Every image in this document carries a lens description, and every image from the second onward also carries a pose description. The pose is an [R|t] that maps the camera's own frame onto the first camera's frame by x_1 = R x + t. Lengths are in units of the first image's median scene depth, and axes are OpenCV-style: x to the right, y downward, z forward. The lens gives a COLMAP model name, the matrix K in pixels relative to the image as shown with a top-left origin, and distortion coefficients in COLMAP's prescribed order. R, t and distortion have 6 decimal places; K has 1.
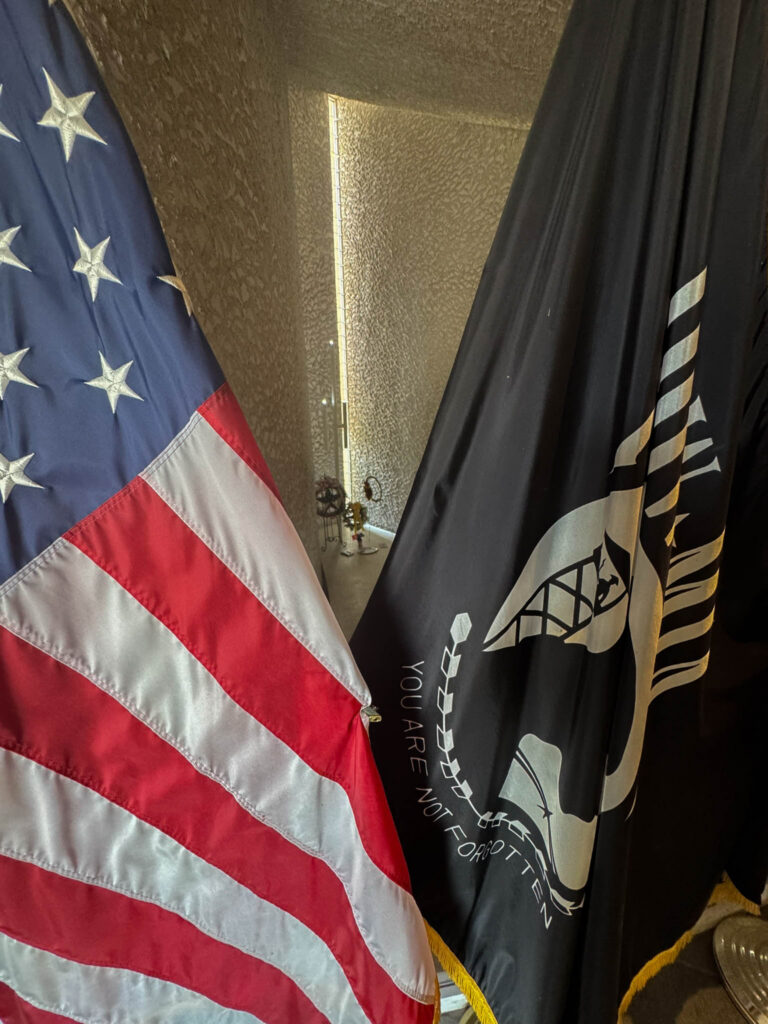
lens RADIAL K [[409.2, 0, 391.4], [0, 409.2, 513.2], [0, 0, 1]] dist [0.000150, -0.000299]
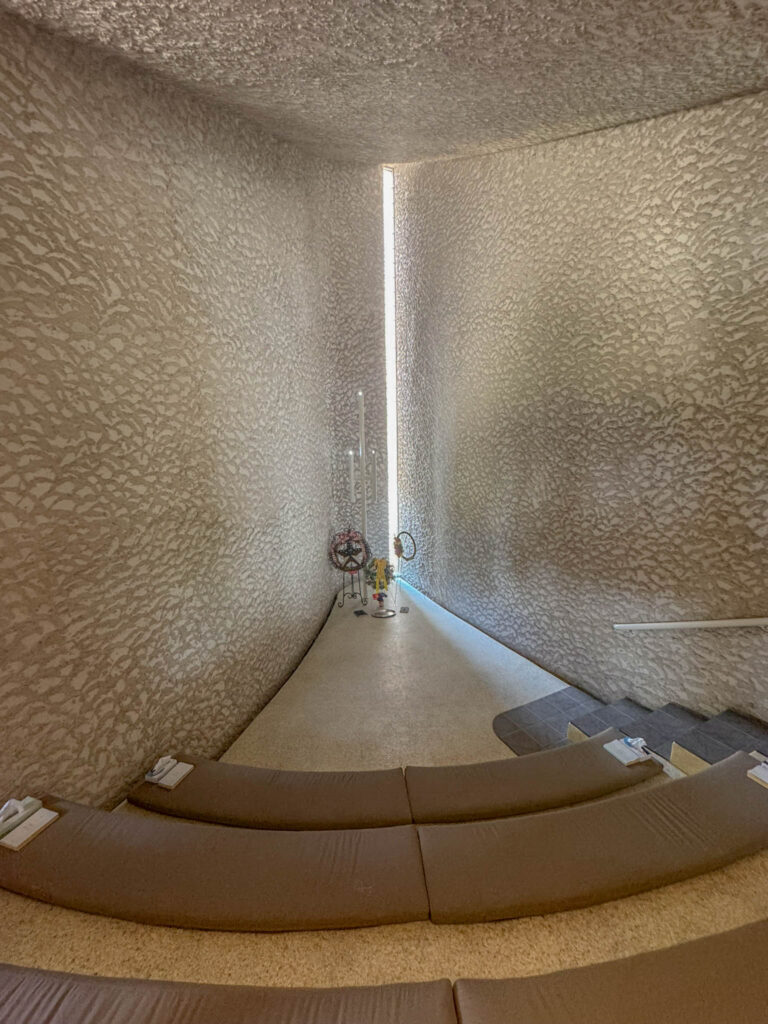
lens RADIAL K [[409.2, 0, 381.6], [0, 409.2, 513.6], [0, 0, 1]] dist [0.000150, -0.000299]
pose [[0.935280, 0.057152, -0.349264, 0.258742], [-0.097752, 0.990201, -0.099735, -0.039304], [0.340142, 0.127421, 0.931701, 0.137963]]
